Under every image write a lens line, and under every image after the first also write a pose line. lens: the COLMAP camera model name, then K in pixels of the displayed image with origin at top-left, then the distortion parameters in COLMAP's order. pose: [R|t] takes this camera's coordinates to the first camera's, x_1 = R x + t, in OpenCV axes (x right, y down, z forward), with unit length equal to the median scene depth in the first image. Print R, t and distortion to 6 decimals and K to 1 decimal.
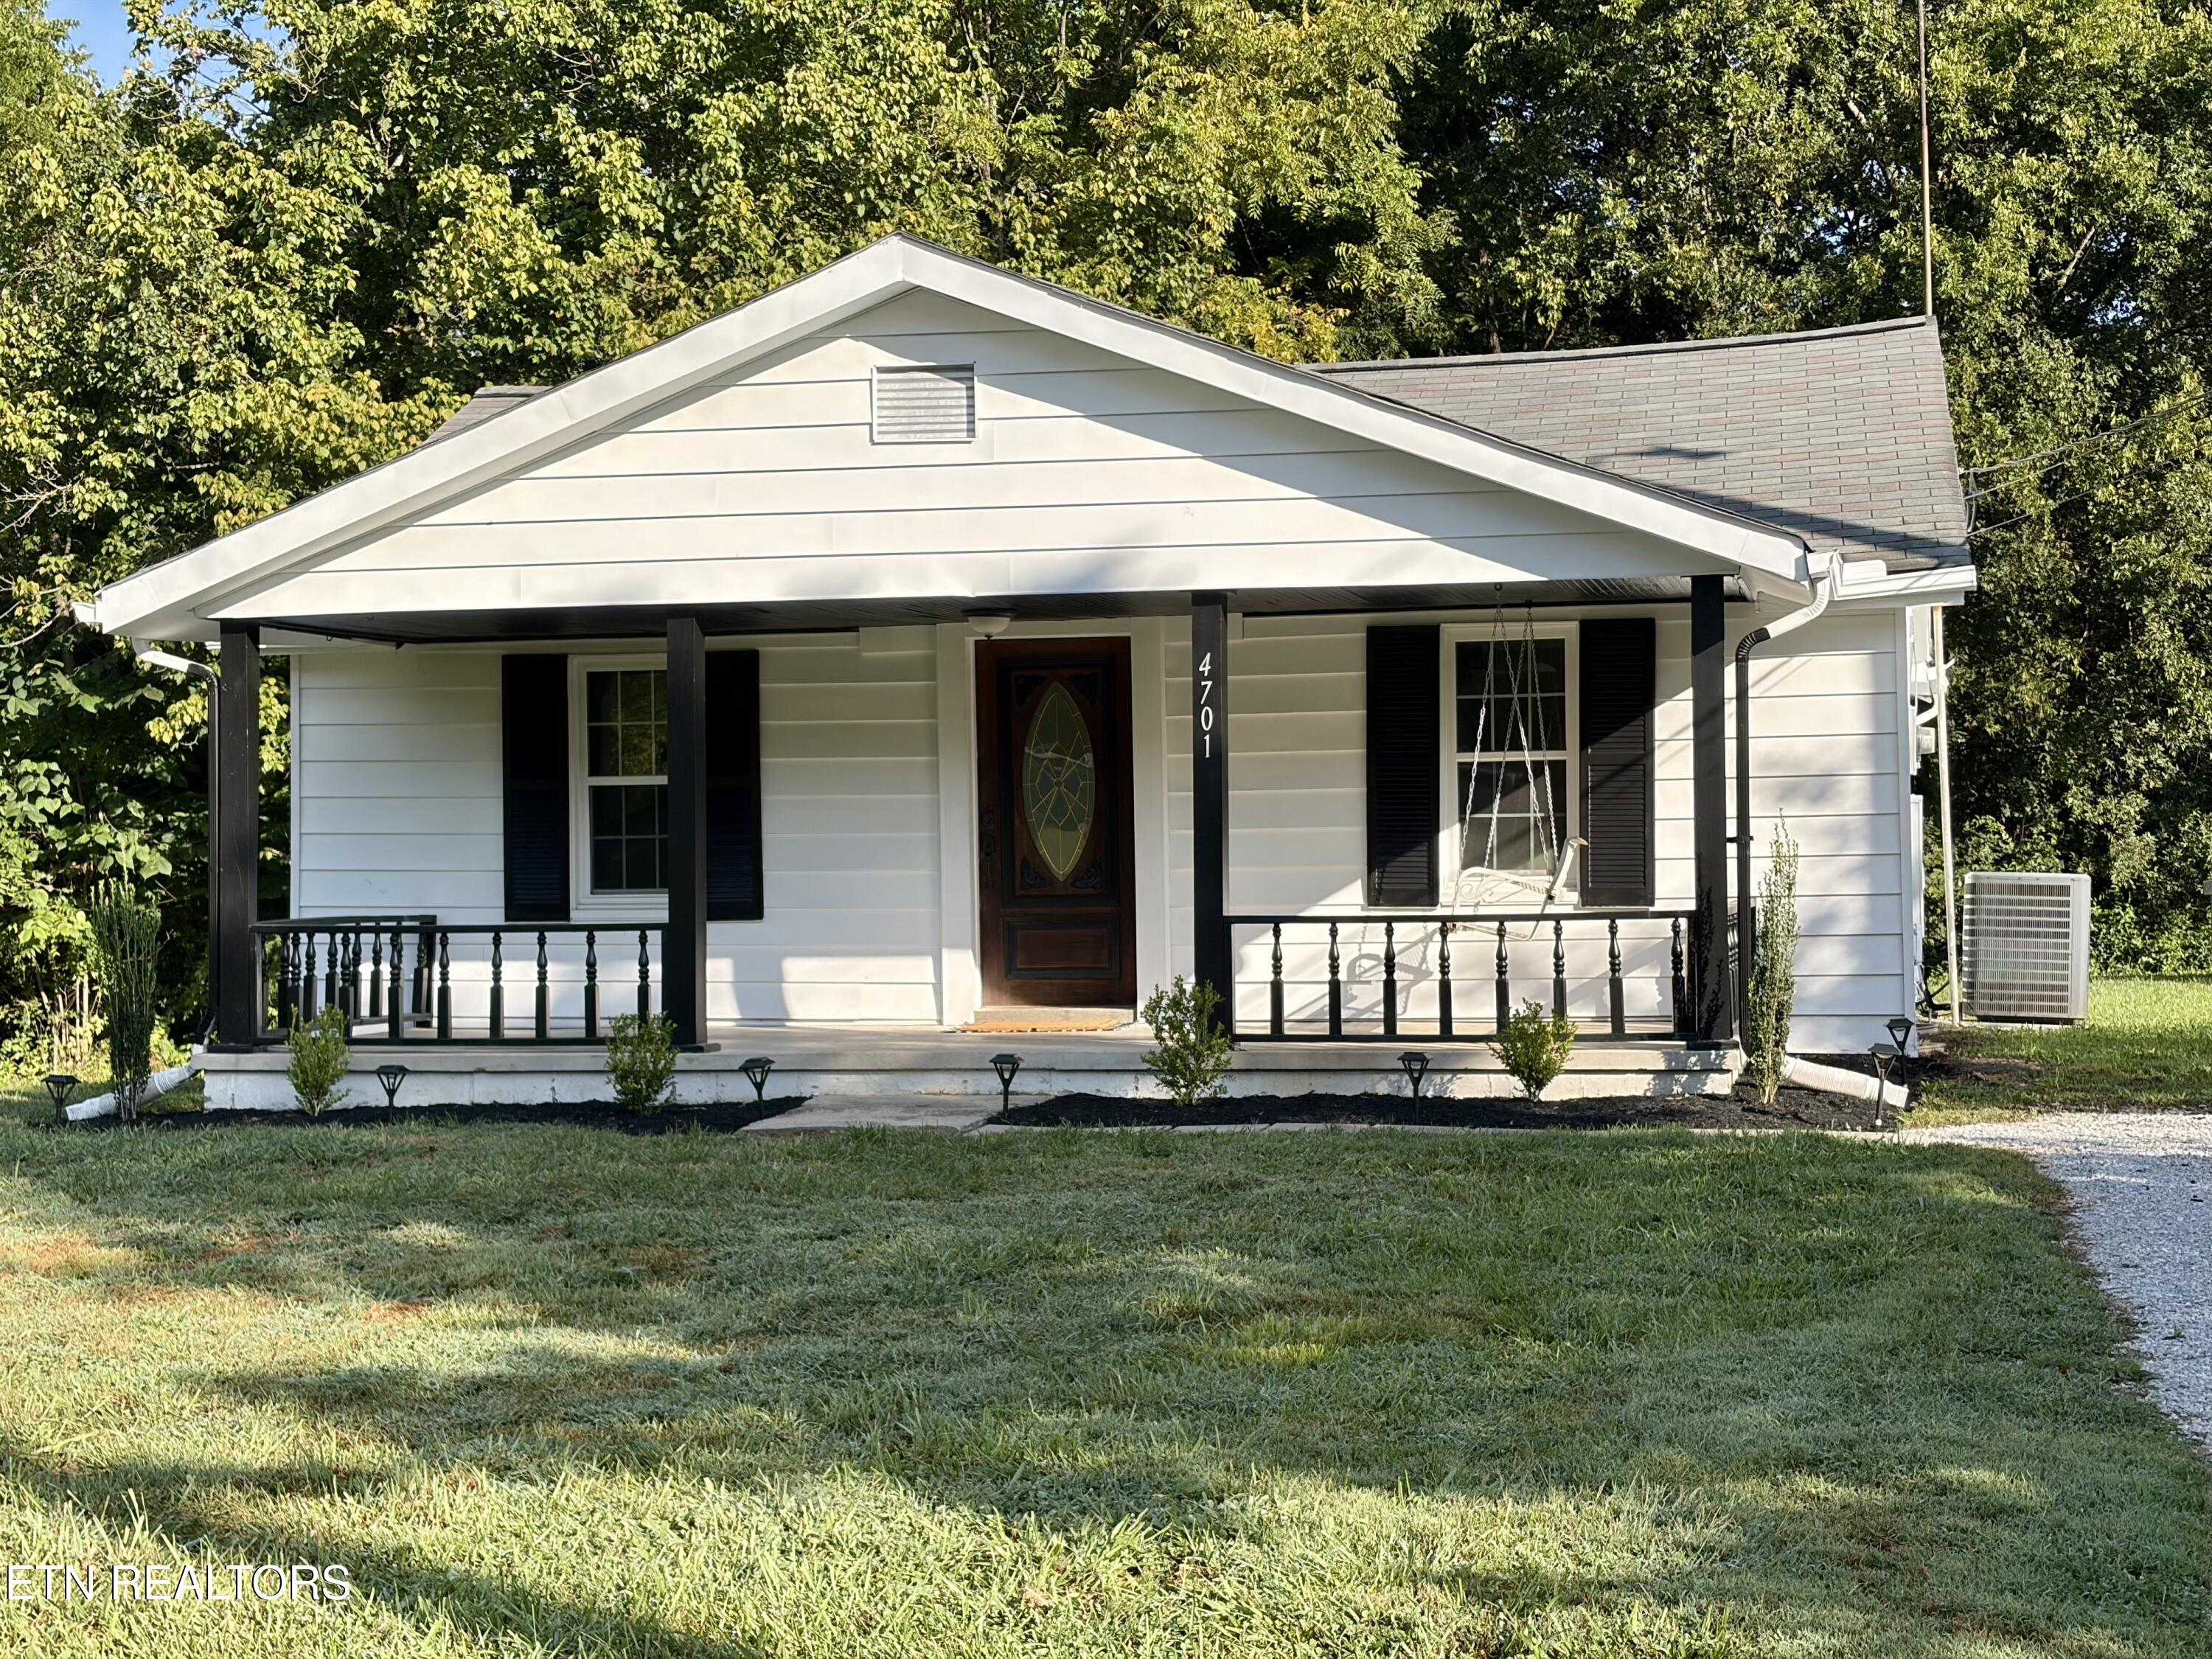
lens RADIAL K [[3326.9, 0, 1112.6], [0, 3326.9, 826.3], [0, 0, 1]] dist [0.100007, 0.000000]
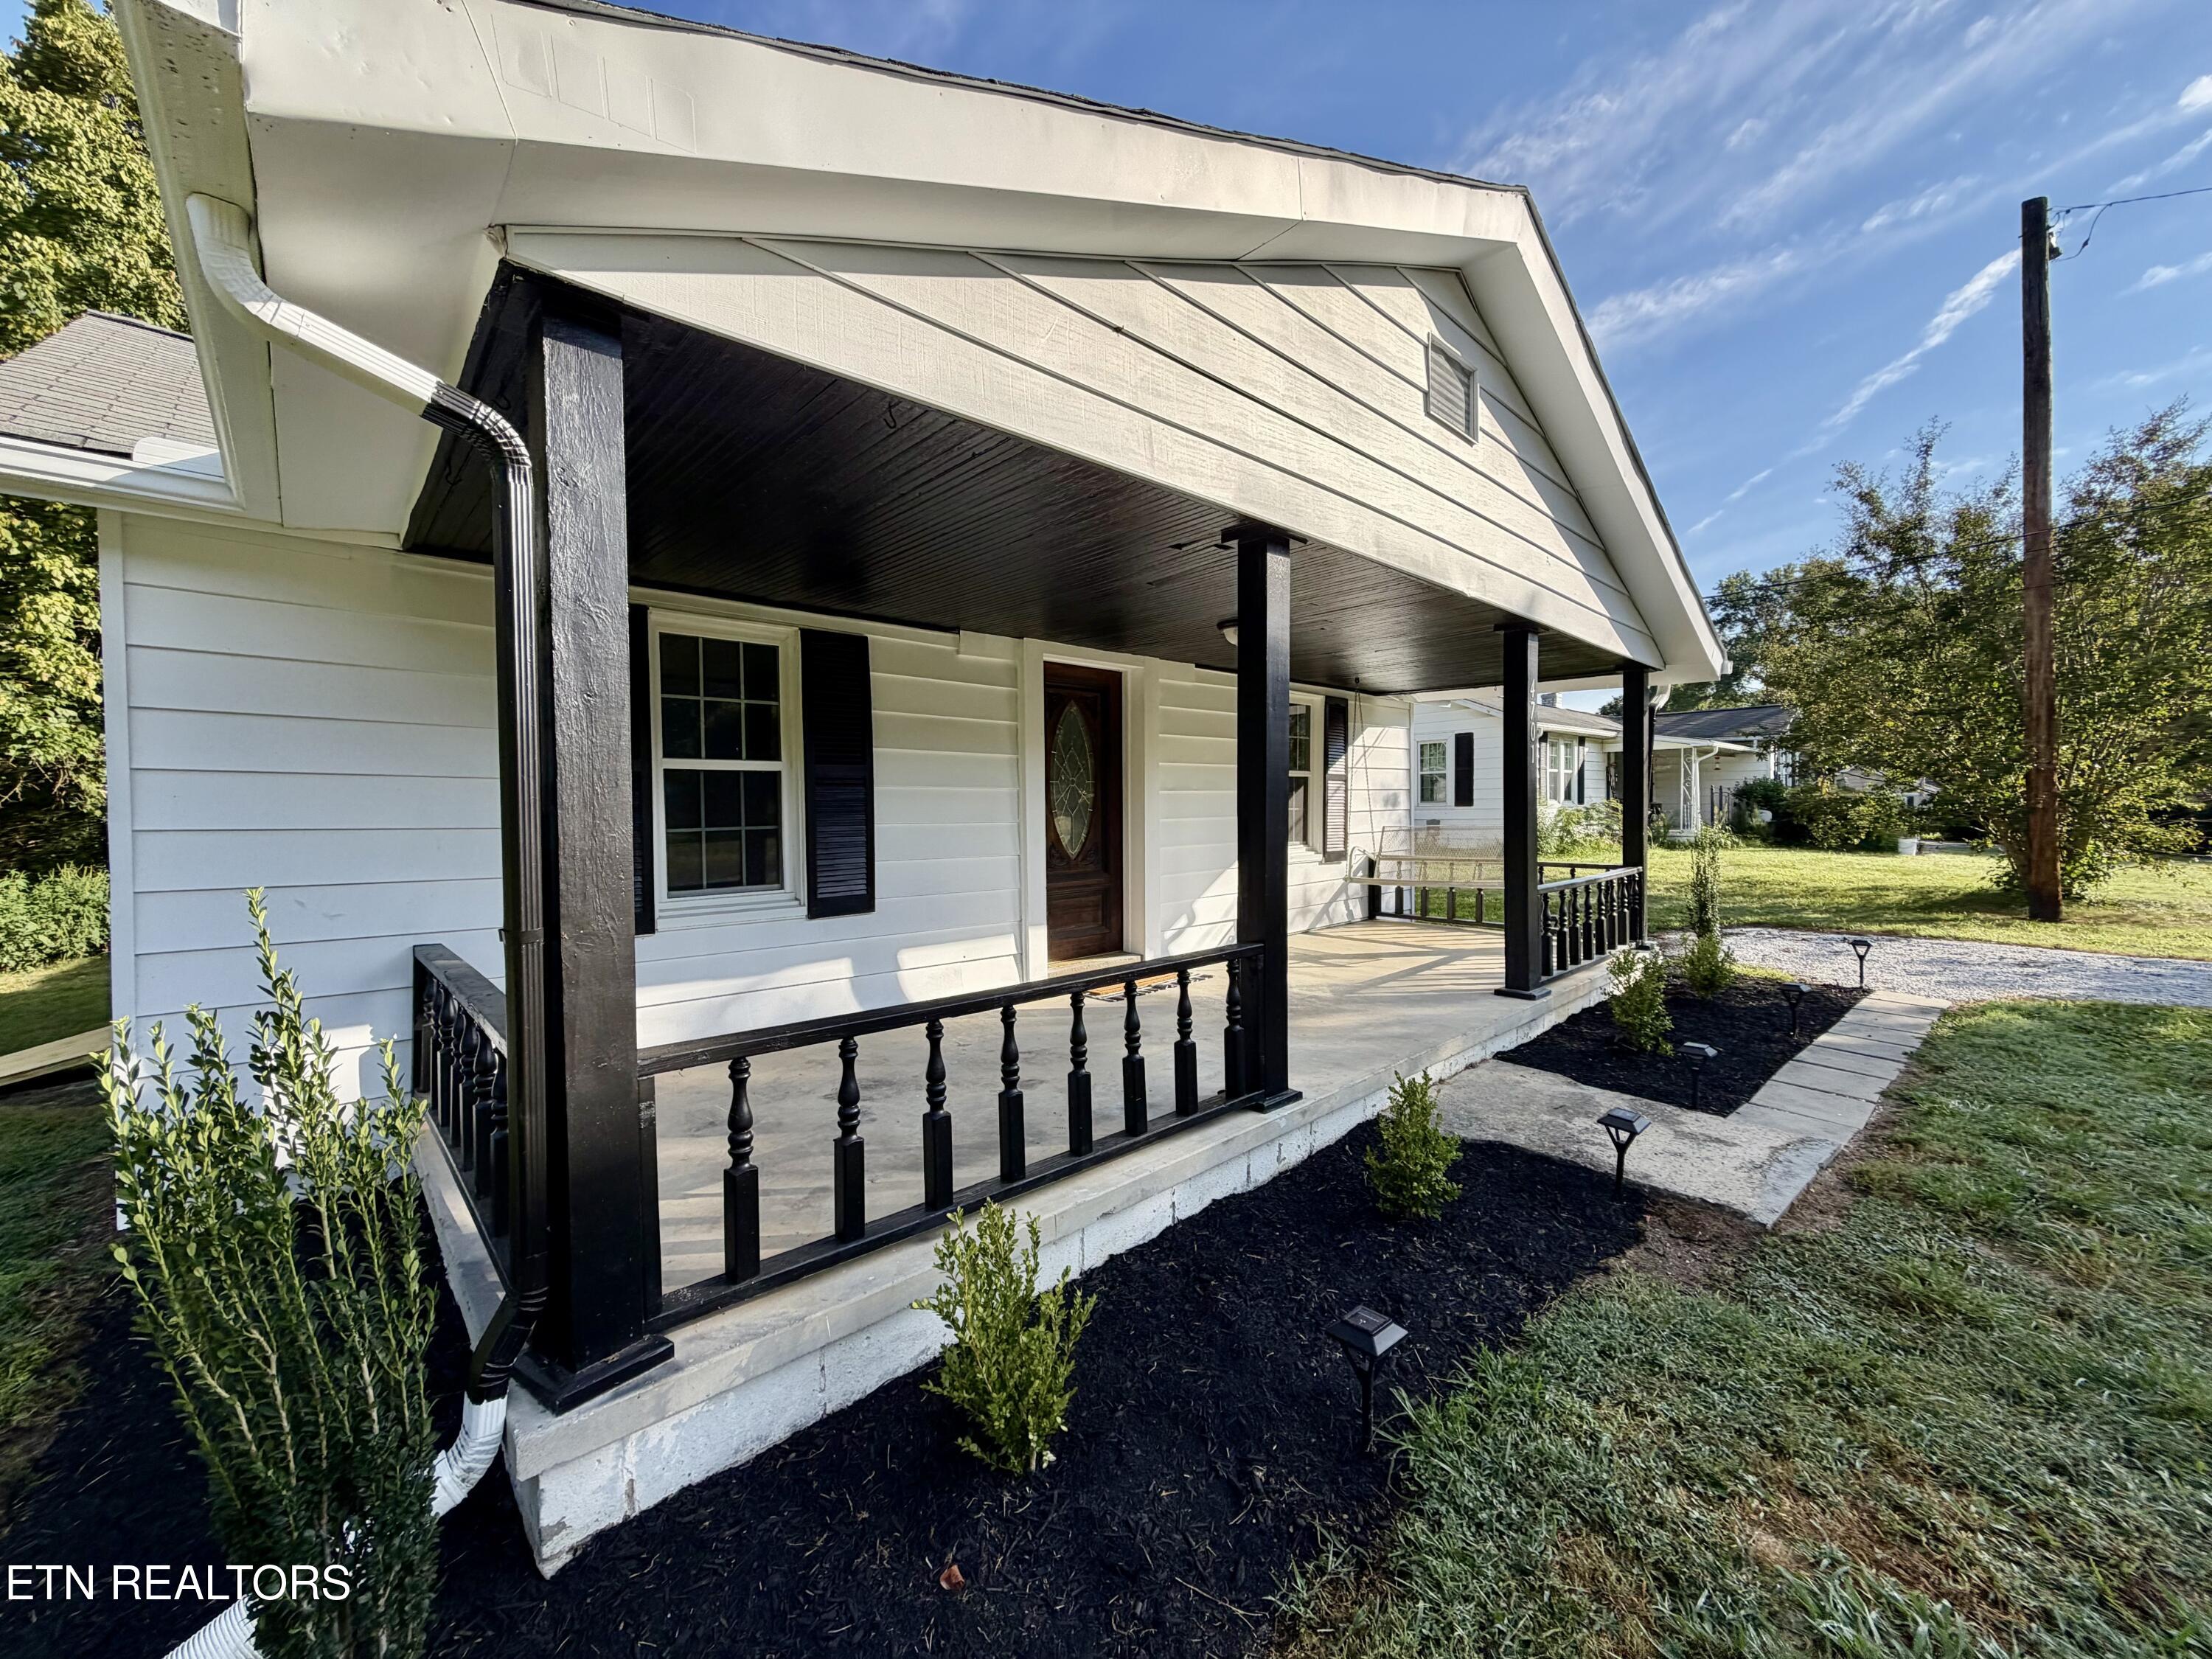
lens RADIAL K [[885.2, 0, 1107.8], [0, 885.2, 824.6], [0, 0, 1]] dist [0.001676, 0.000041]
pose [[0.561180, -0.011421, 0.827615, -0.285026], [0.000788, 0.999912, 0.013264, -0.001193], [-0.827694, -0.006791, 0.561139, 0.800279]]
